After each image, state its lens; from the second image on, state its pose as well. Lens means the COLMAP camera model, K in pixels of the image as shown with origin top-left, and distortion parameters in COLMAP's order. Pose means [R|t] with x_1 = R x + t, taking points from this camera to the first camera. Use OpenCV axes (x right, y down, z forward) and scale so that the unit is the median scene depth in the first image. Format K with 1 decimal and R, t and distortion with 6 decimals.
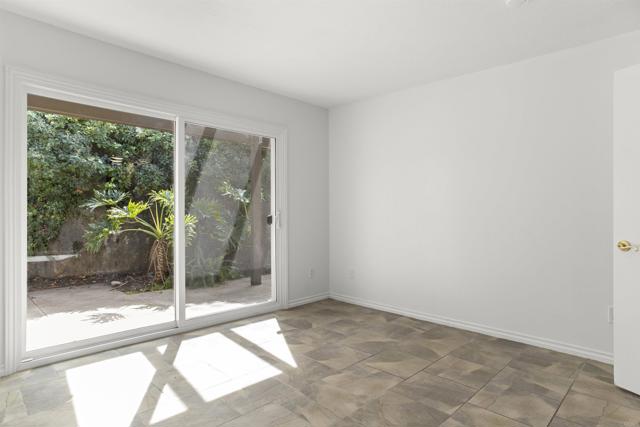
lens RADIAL K [[363.4, 0, 320.0], [0, 363.4, 213.5], [0, 0, 1]] dist [-0.053857, 0.042635]
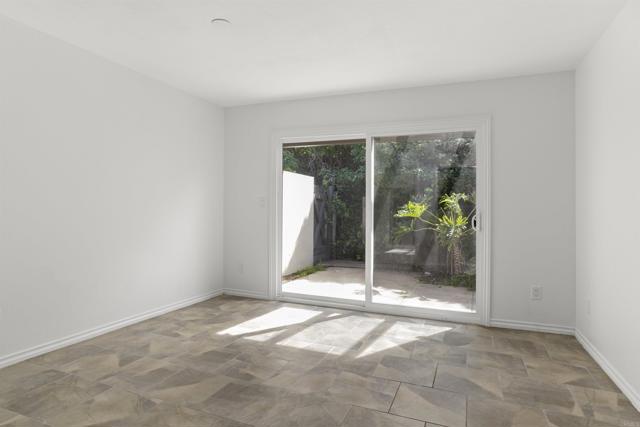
lens RADIAL K [[363.4, 0, 320.0], [0, 363.4, 213.5], [0, 0, 1]] dist [-0.053857, 0.042635]
pose [[0.382727, 0.006400, -0.923839, 0.448466], [-0.014545, 0.999894, 0.000901, 0.001055], [0.923747, 0.013093, 0.382780, 0.252473]]
